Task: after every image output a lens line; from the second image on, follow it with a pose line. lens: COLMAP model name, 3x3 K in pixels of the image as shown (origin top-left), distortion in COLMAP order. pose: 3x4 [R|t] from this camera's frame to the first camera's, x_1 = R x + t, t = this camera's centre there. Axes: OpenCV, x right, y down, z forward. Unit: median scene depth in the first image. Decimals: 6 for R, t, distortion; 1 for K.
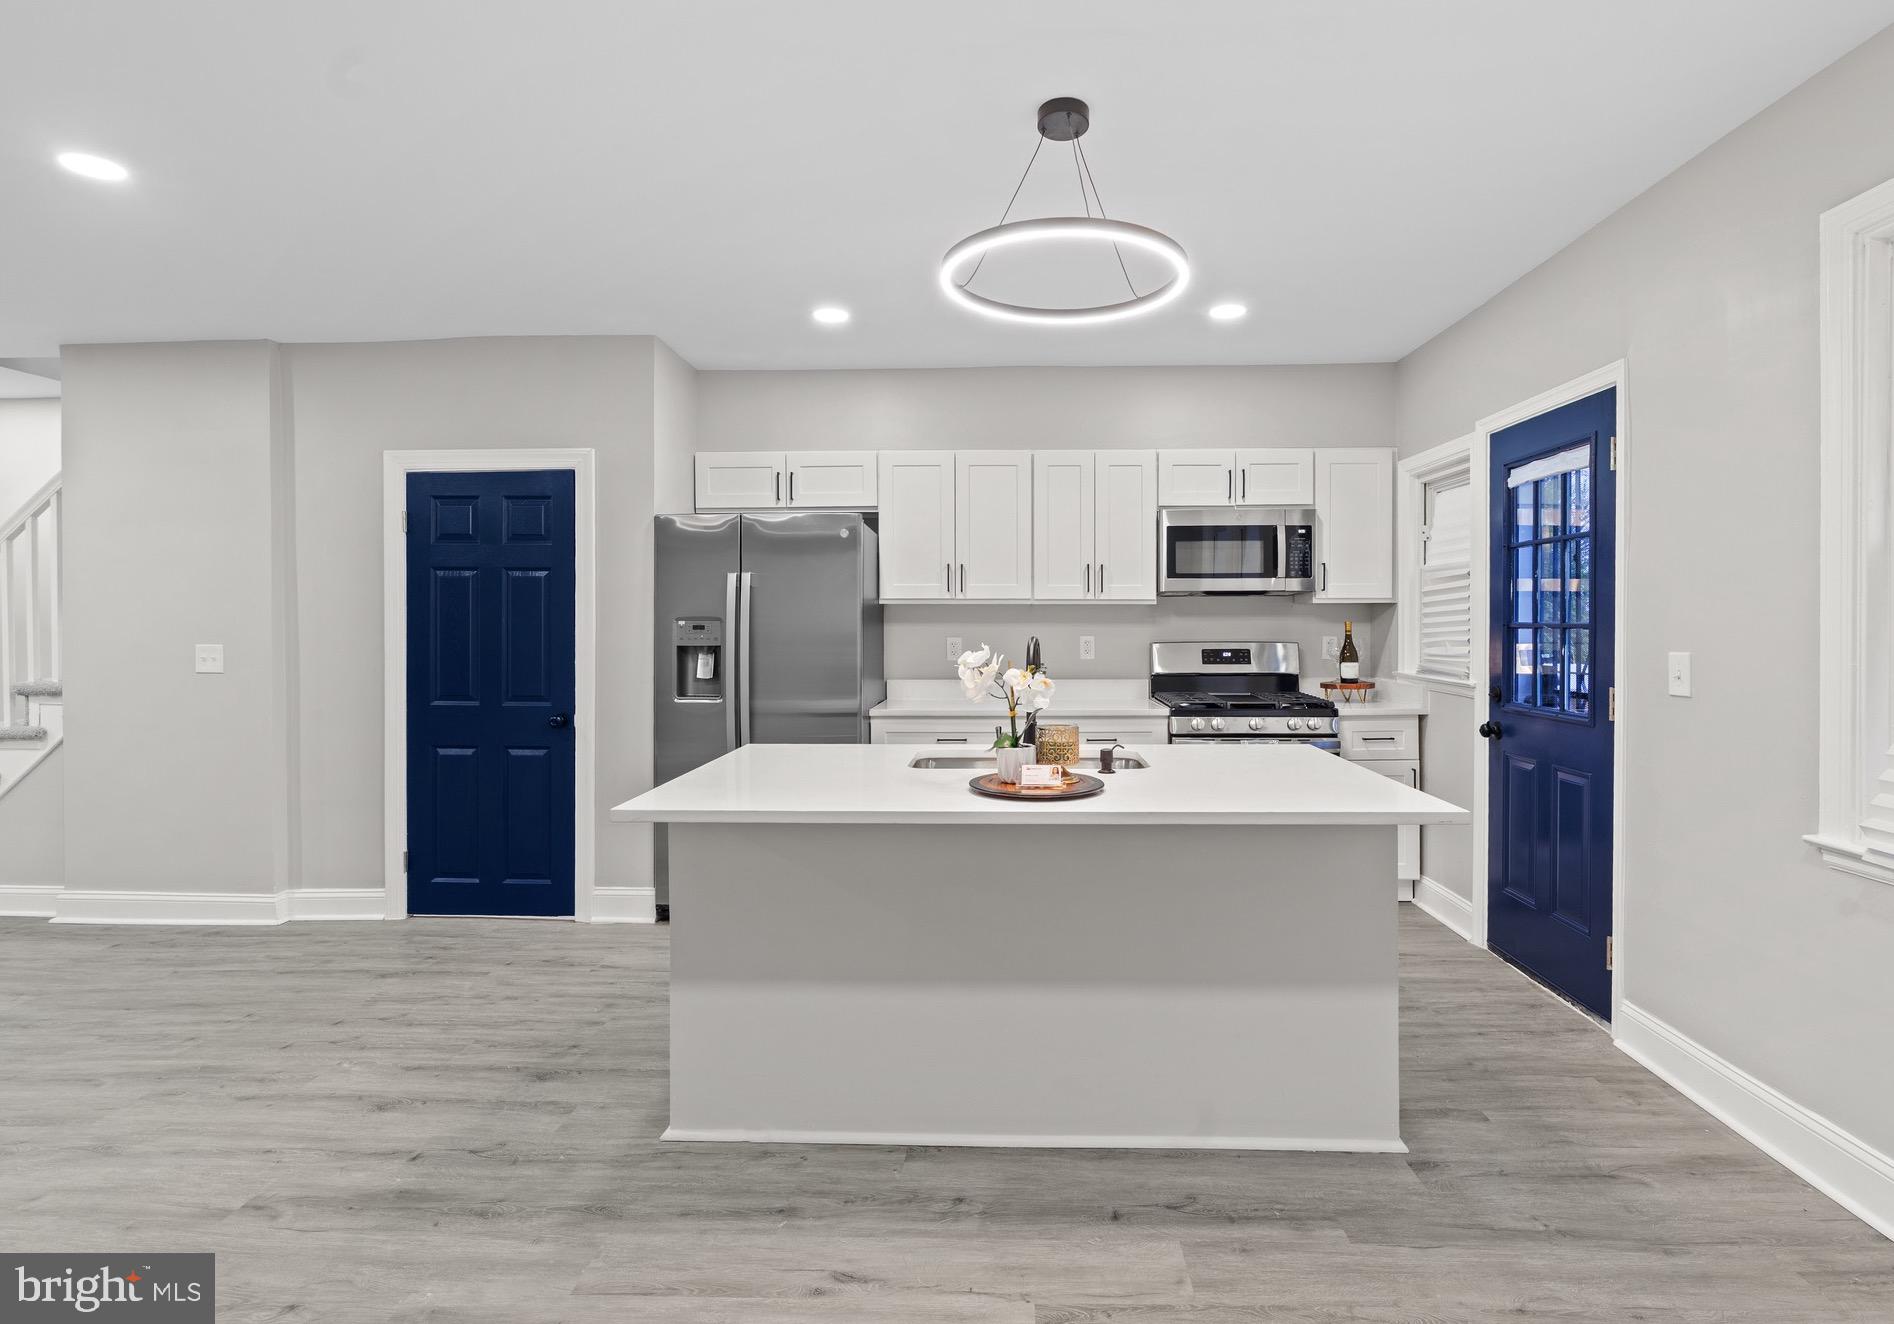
lens RADIAL K [[929.1, 0, 984.6], [0, 929.1, 626.9], [0, 0, 1]] dist [-0.004707, -0.000303]
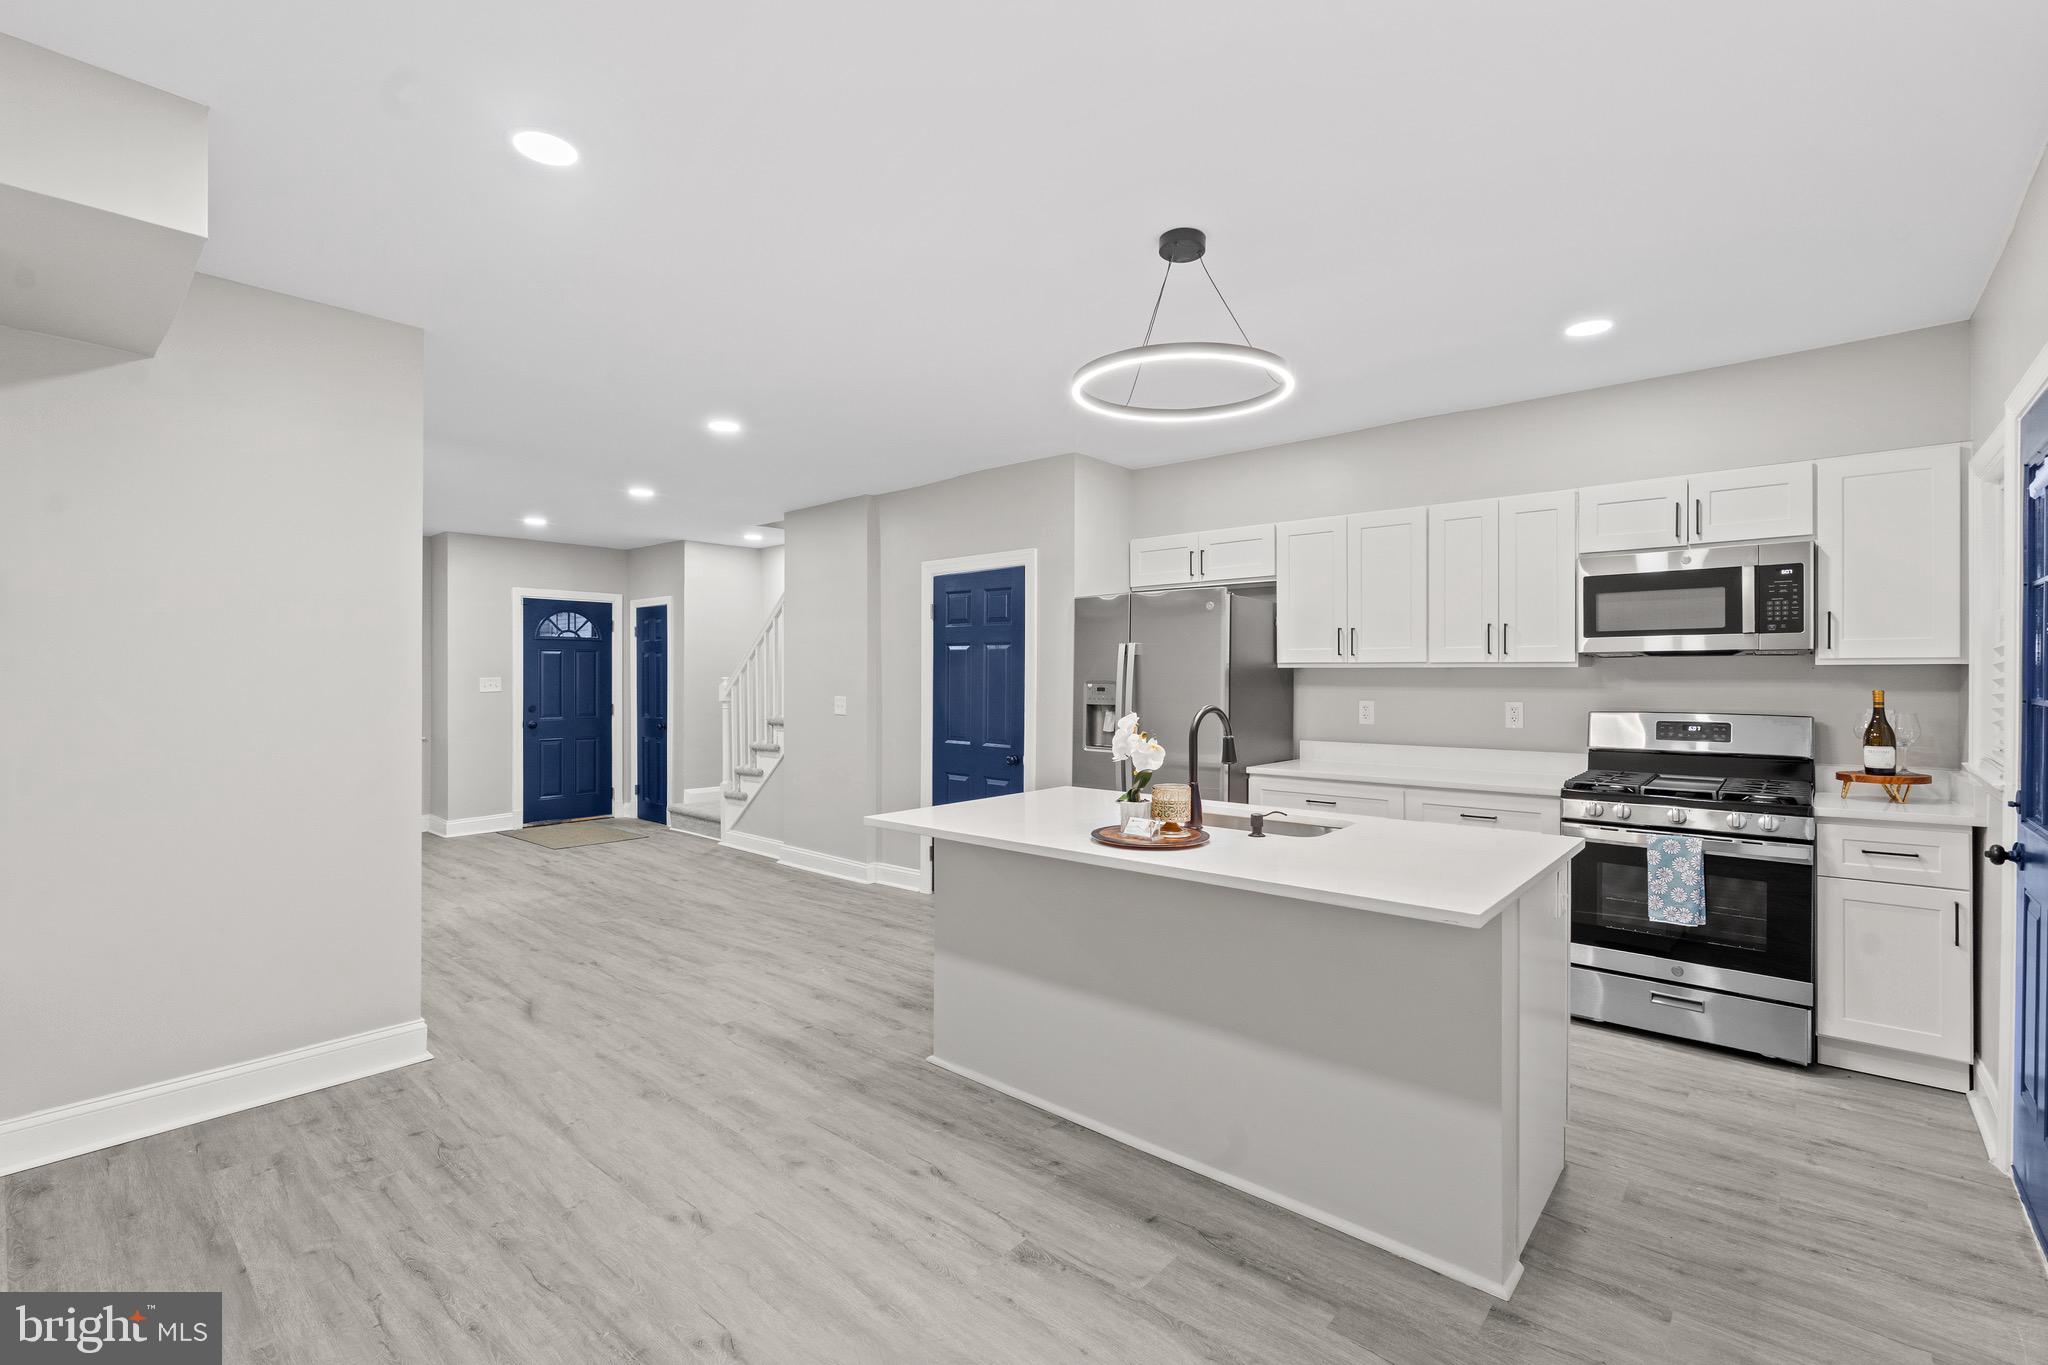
lens RADIAL K [[917.1, 0, 1012.6], [0, 917.1, 677.0], [0, 0, 1]] dist [-0.006450, 0.000537]
pose [[0.763771, 0.003086, -0.645480, 0.400769], [-0.004454, 0.999990, -0.000490, -0.015284], [0.645472, 0.003249, 0.763777, 0.017577]]
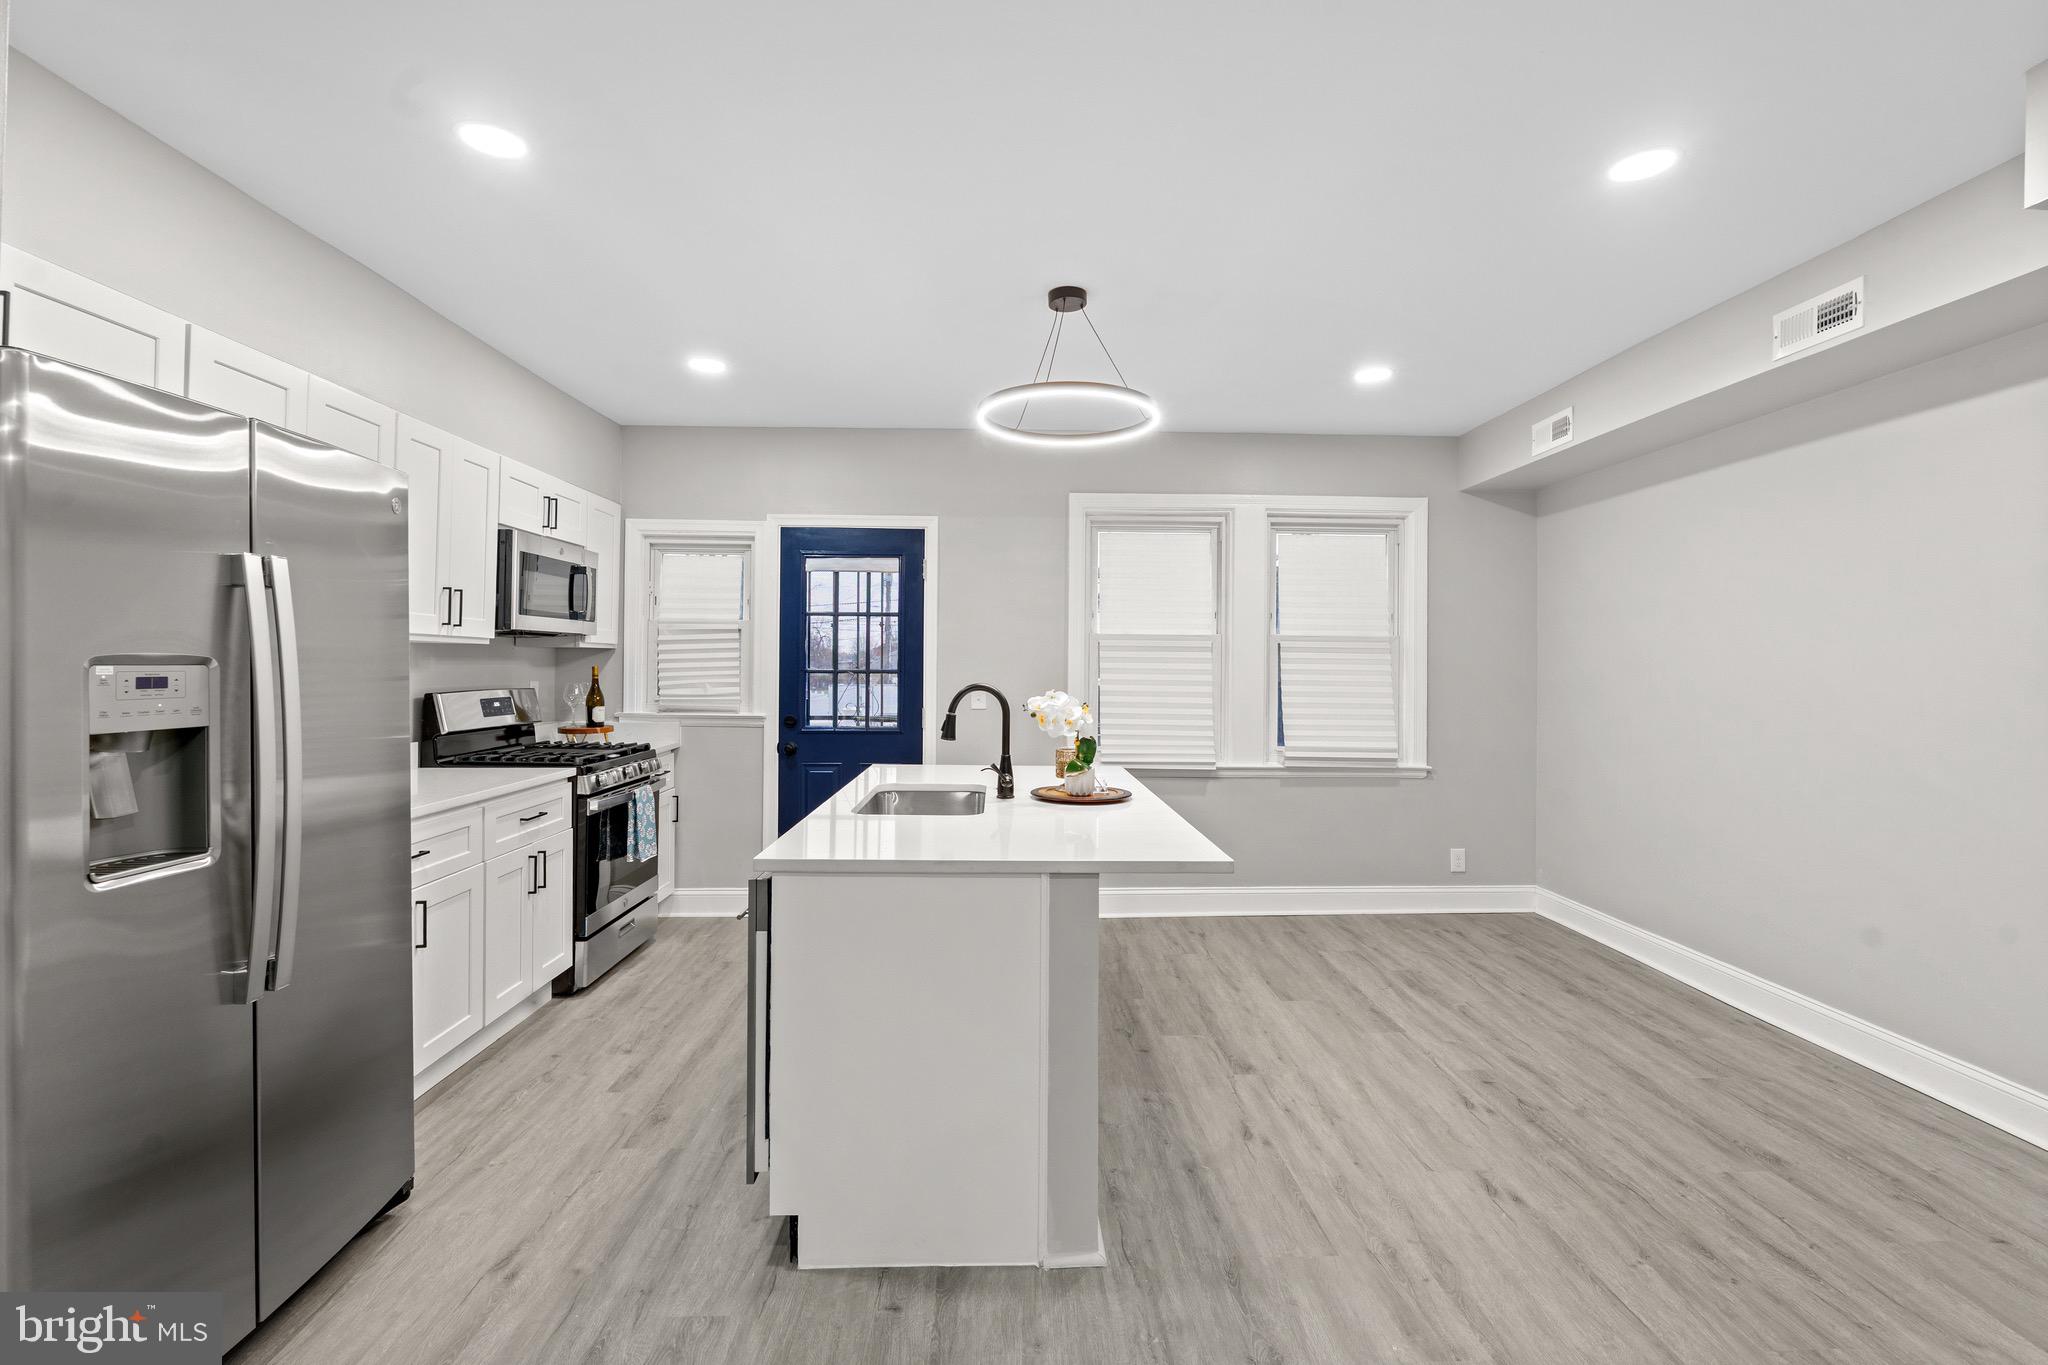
lens RADIAL K [[906.0, 0, 1041.2], [0, 906.0, 646.5], [0, 0, 1]] dist [-0.001698, 0.000418]
pose [[-0.079481, 0.022362, 0.996586, -0.759960], [-0.003355, 0.999737, -0.022700, -0.007691], [-0.996831, -0.005148, -0.079385, 0.710706]]
